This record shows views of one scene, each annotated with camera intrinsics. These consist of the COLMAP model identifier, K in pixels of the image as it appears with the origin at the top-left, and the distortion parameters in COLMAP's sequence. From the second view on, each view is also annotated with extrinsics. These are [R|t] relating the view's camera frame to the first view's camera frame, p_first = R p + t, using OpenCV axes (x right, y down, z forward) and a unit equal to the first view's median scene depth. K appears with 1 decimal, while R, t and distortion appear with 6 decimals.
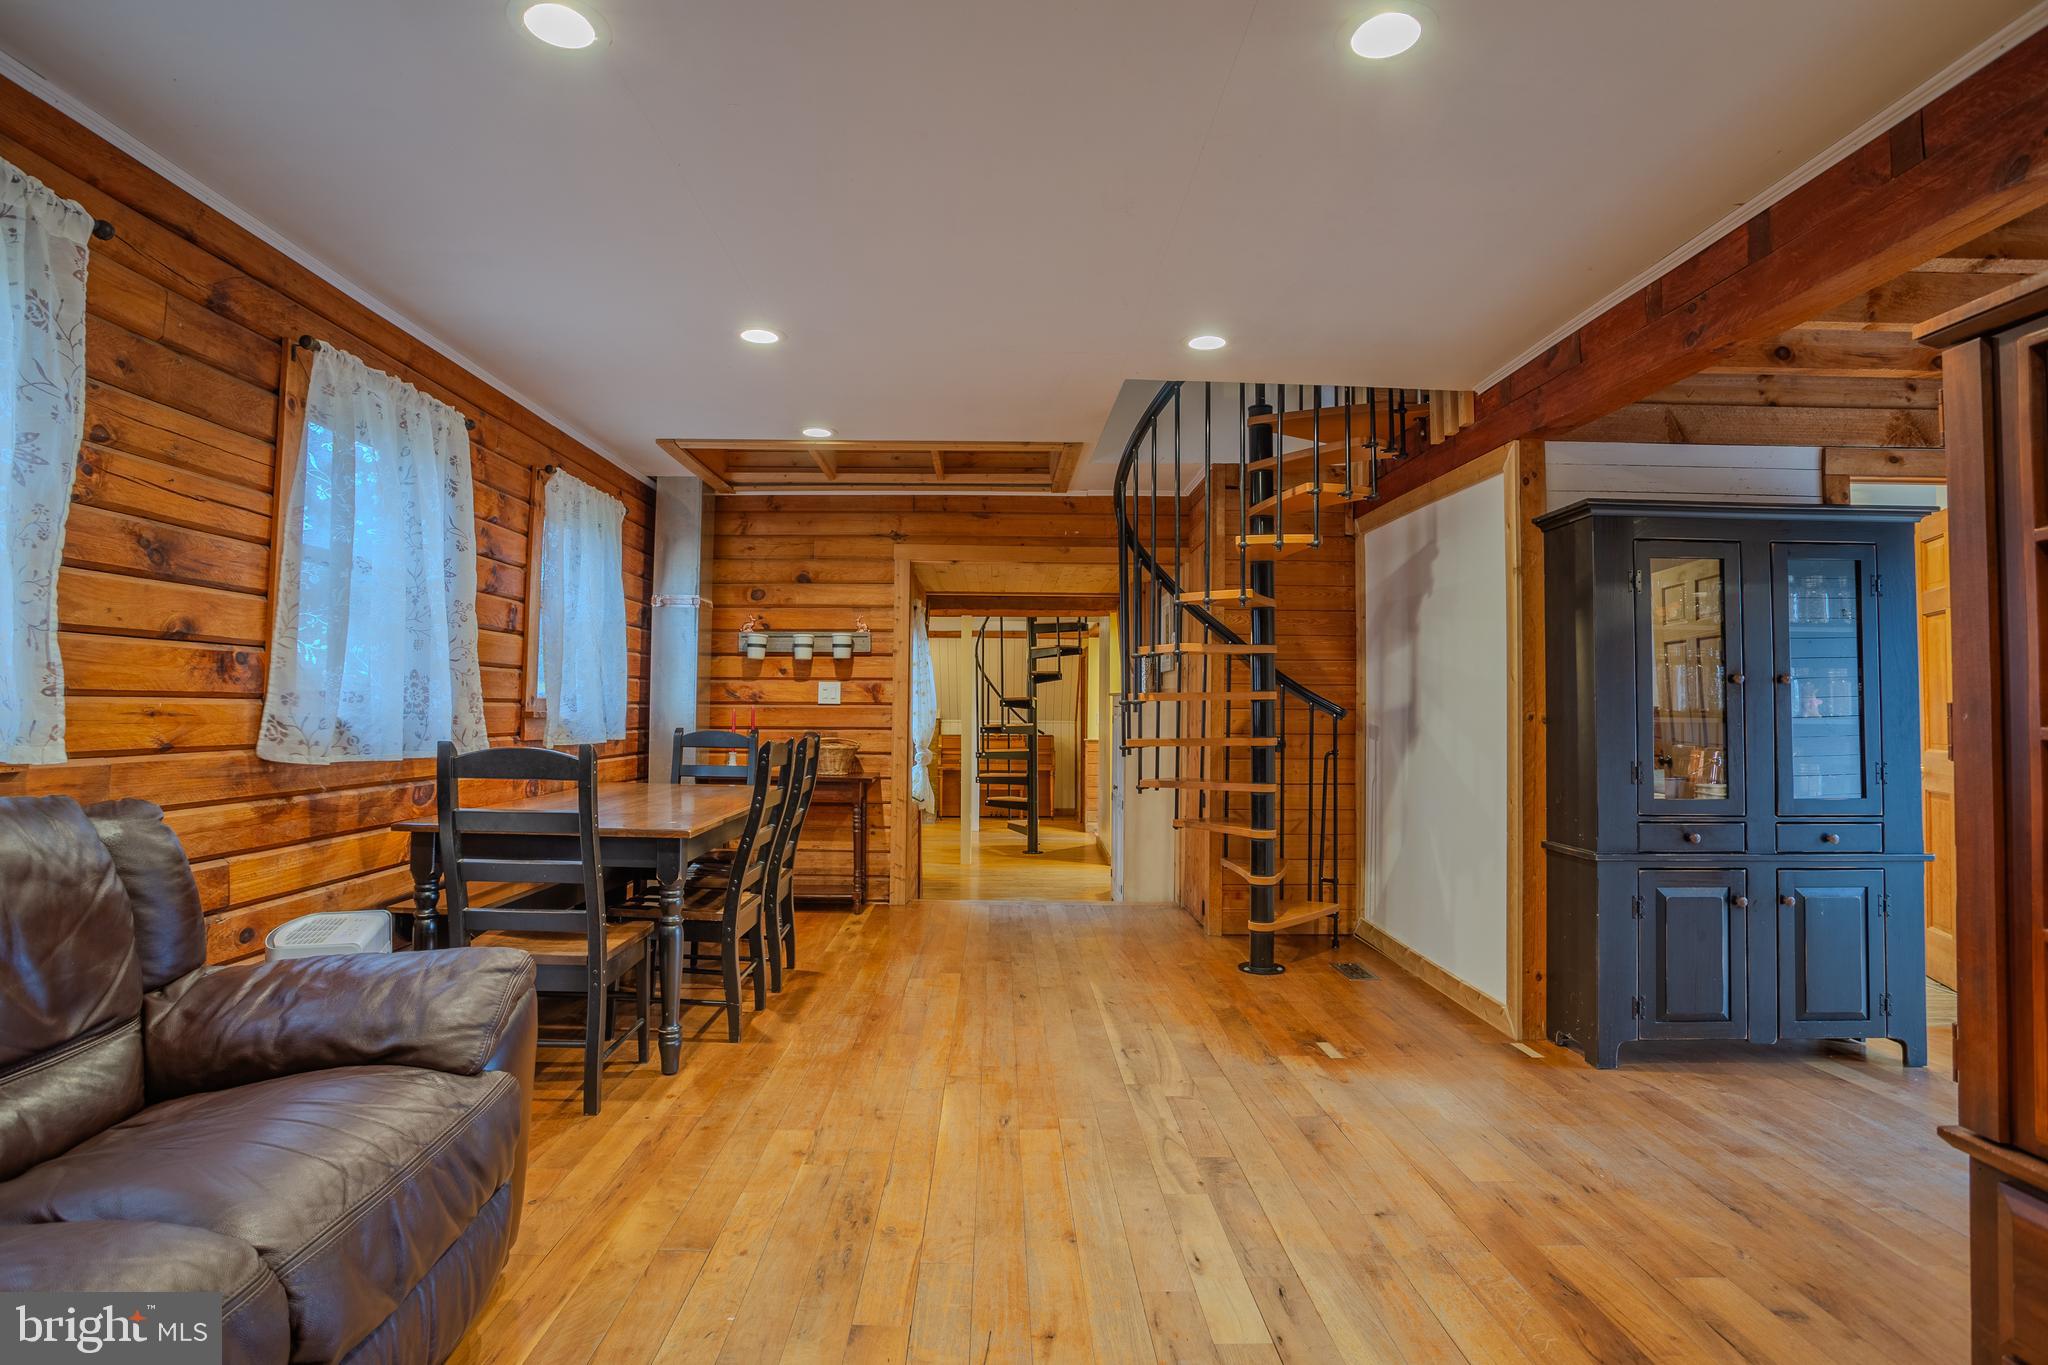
lens RADIAL K [[1026.9, 0, 1011.6], [0, 1026.9, 671.3], [0, 0, 1]] dist [-0.081982, 0.037695]
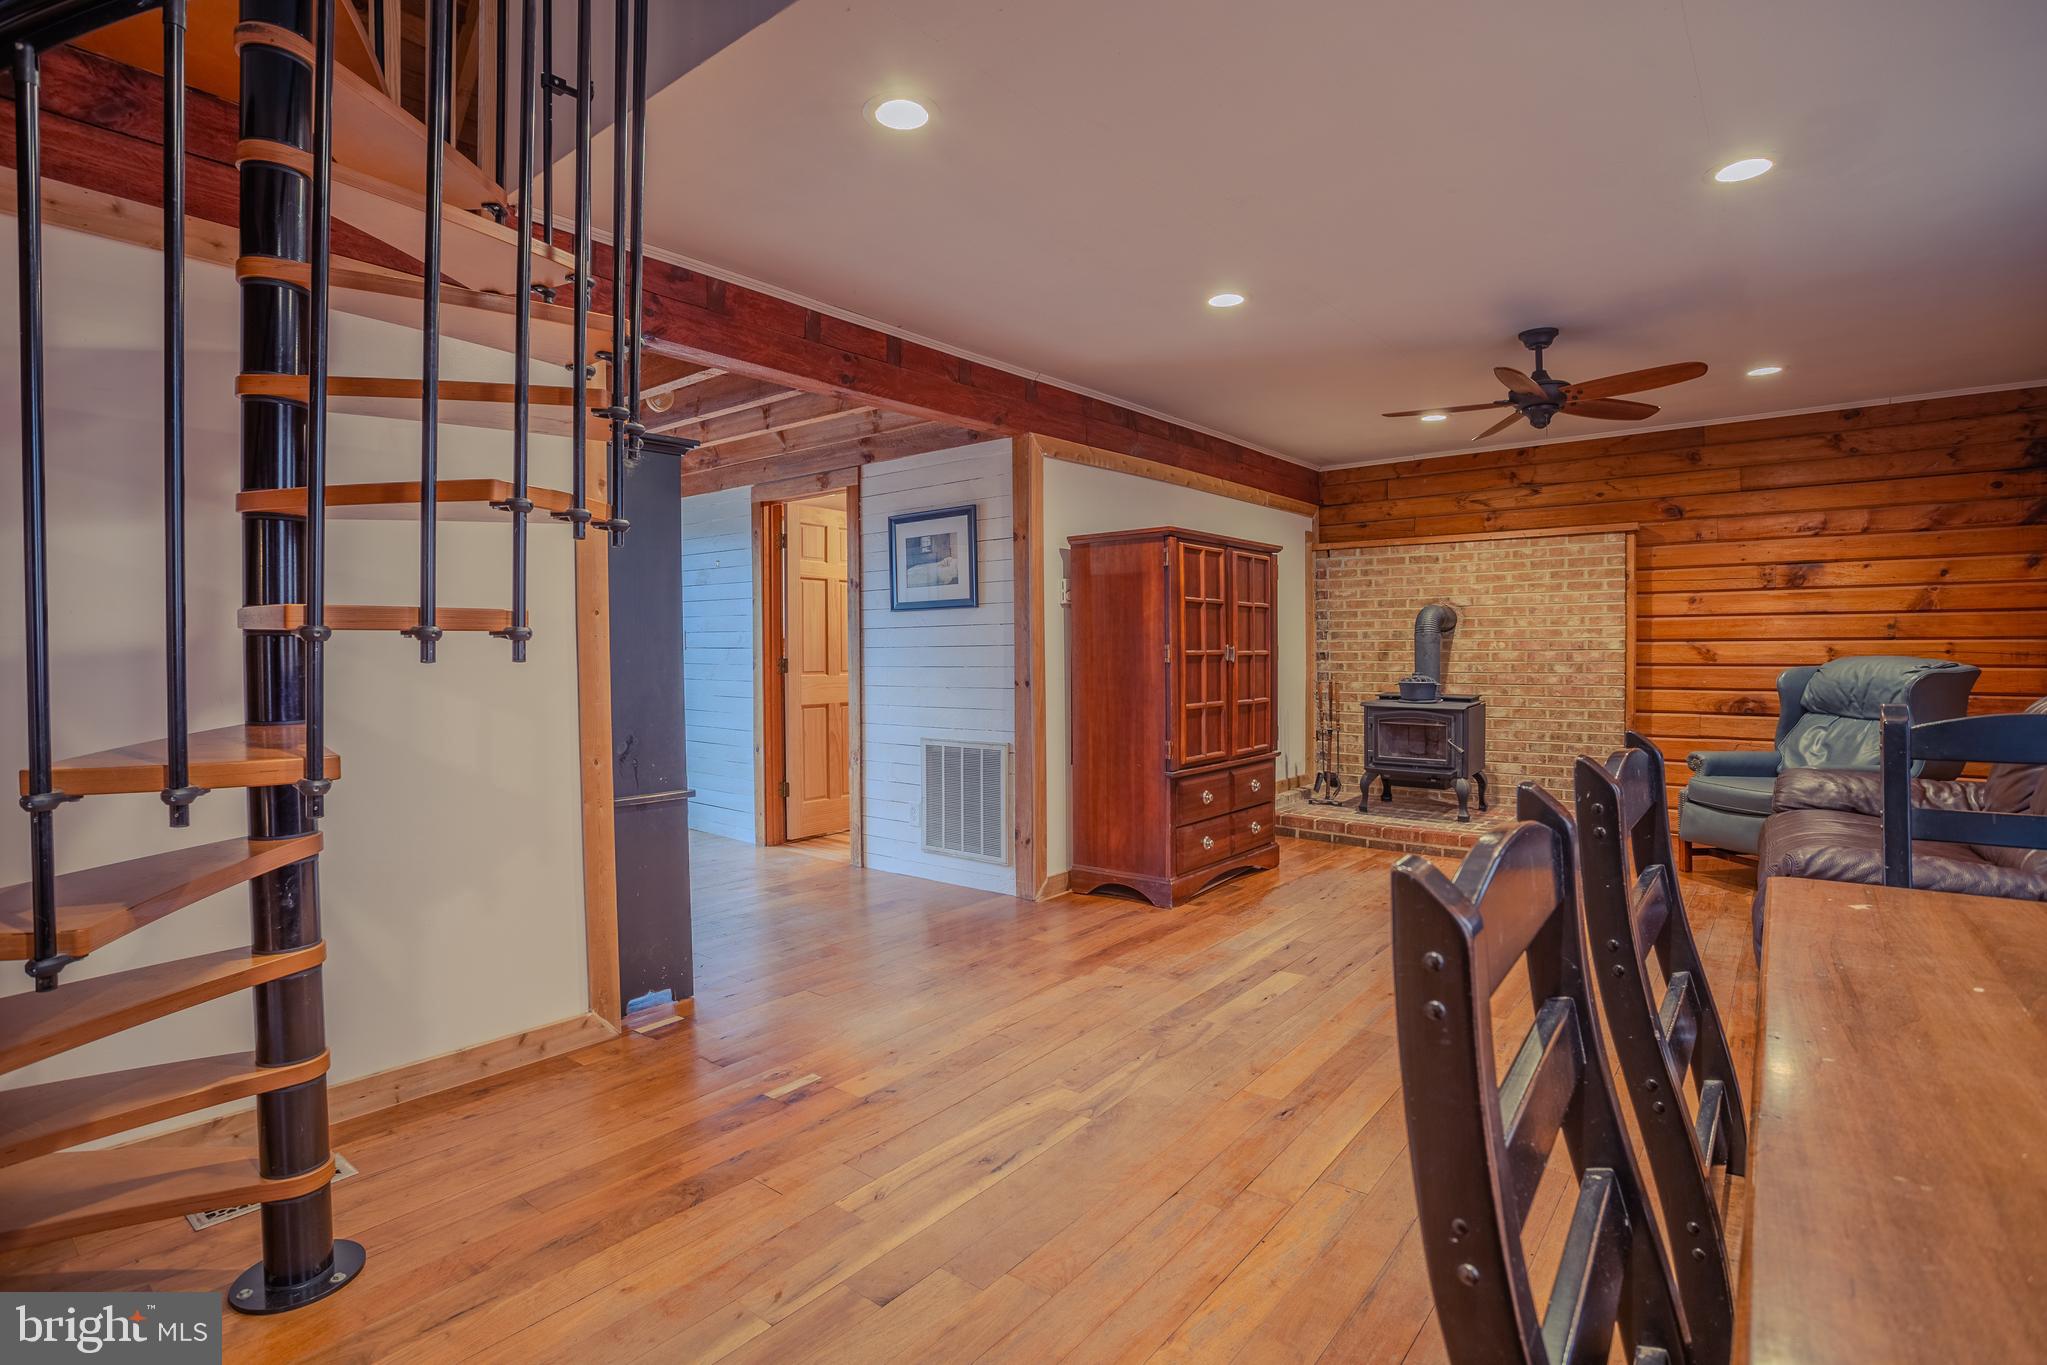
lens RADIAL K [[997.3, 0, 1034.7], [0, 997.3, 666.4], [0, 0, 1]] dist [-0.074253, 0.034815]
pose [[-0.775448, -0.014248, 0.631251, -0.289968], [-0.022832, 0.999724, -0.005483, 0.049030], [-0.630999, -0.018664, -0.775559, 1.412906]]
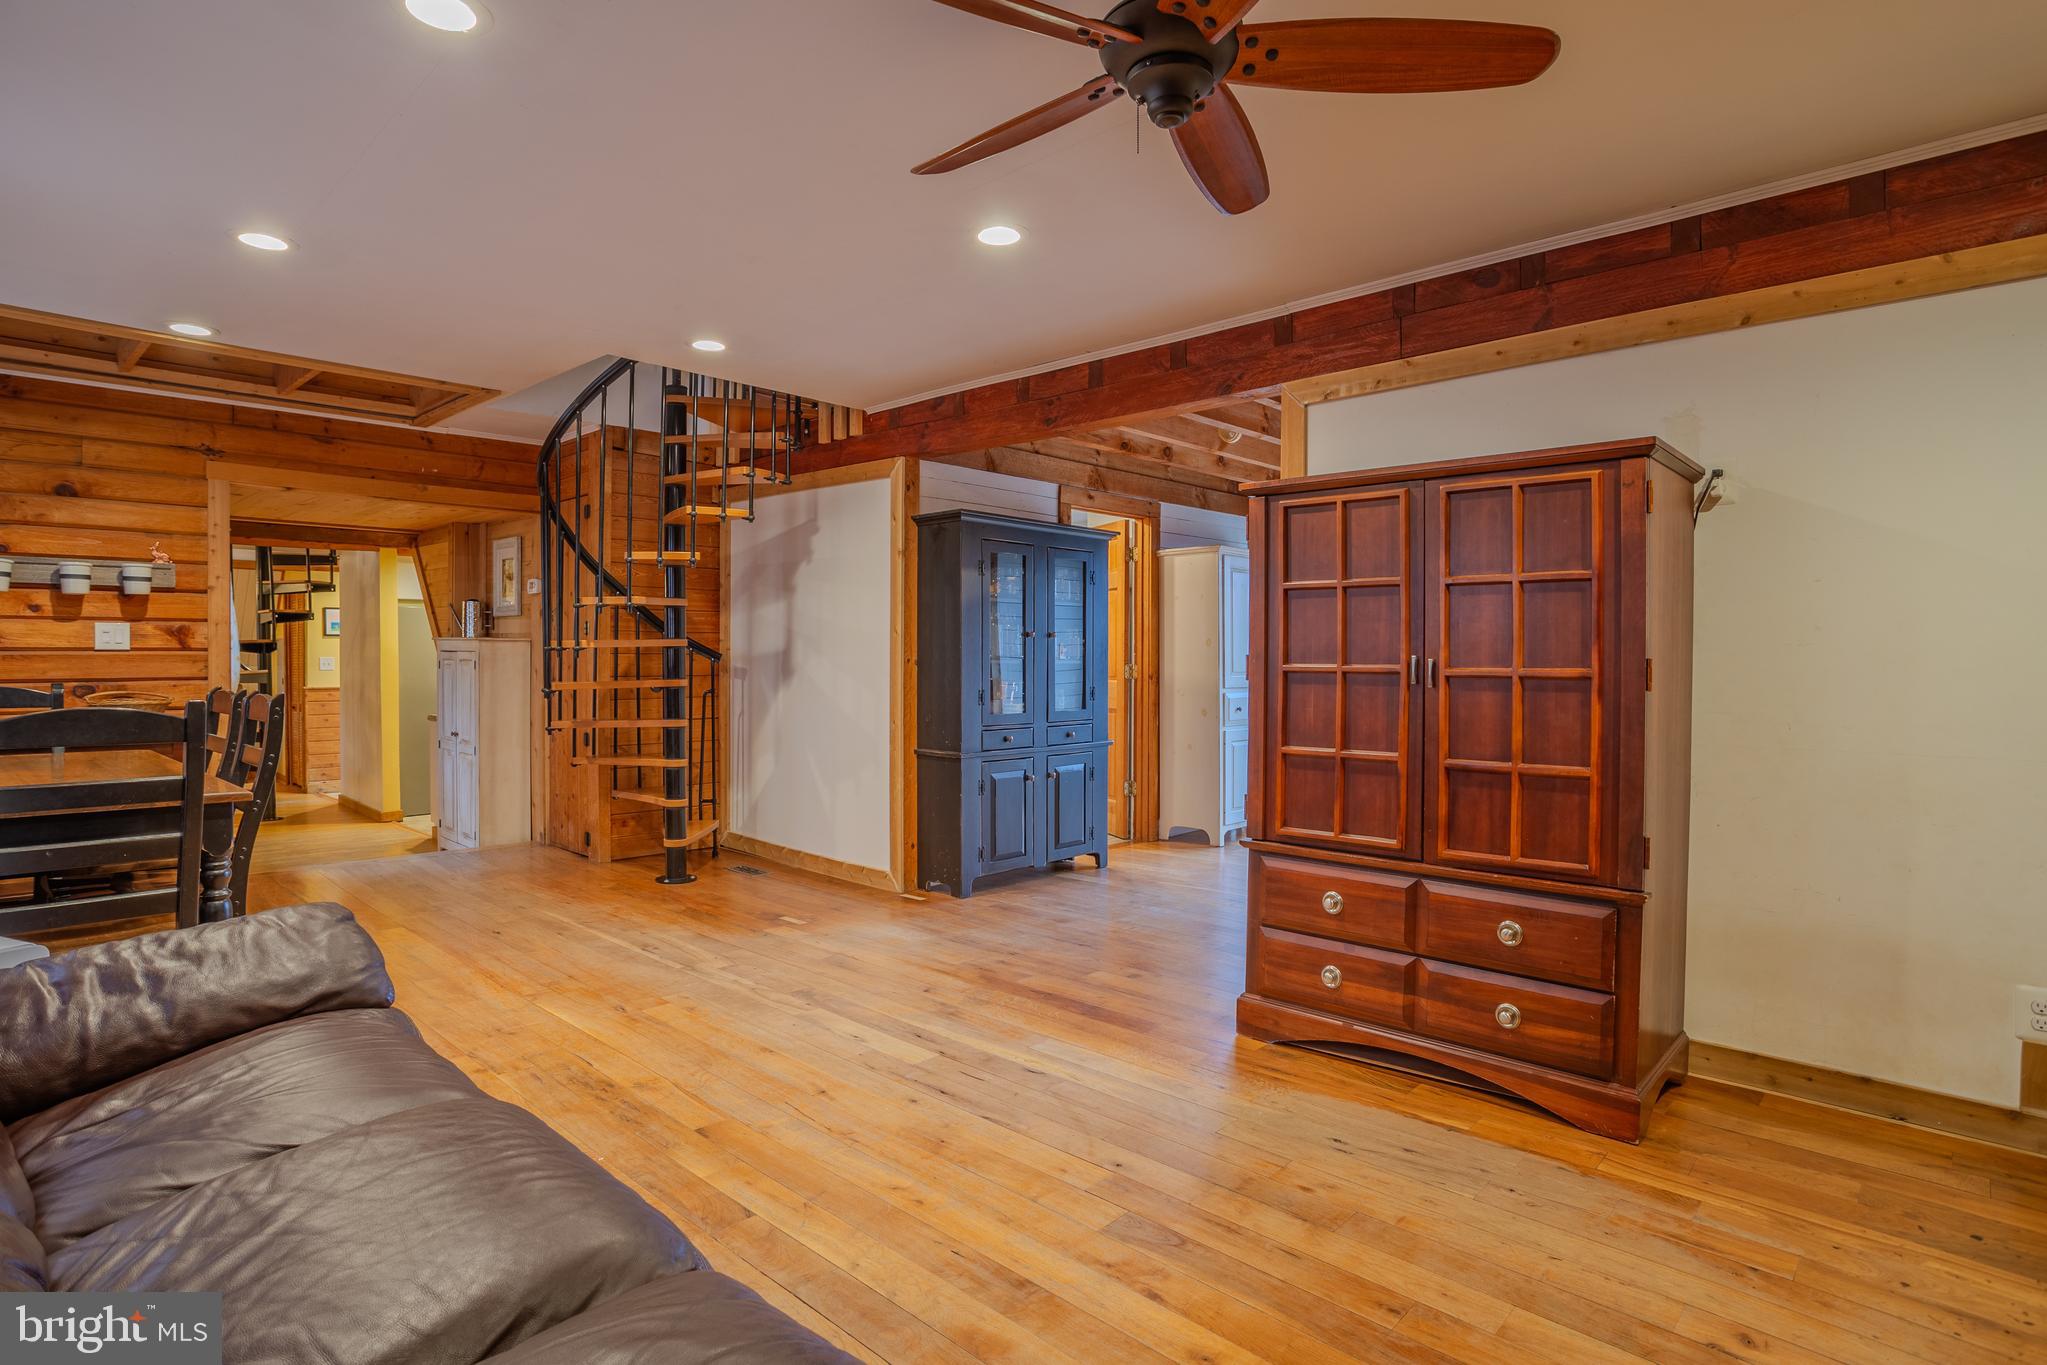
lens RADIAL K [[1059.6, 0, 1011.8], [0, 1059.6, 670.2], [0, 0, 1]] dist [-0.089198, 0.046776]
pose [[0.695460, -0.015540, 0.718397, -0.429743], [-0.025159, 0.998627, 0.045957, -0.011324], [-0.718125, -0.050036, 0.694113, -0.110900]]
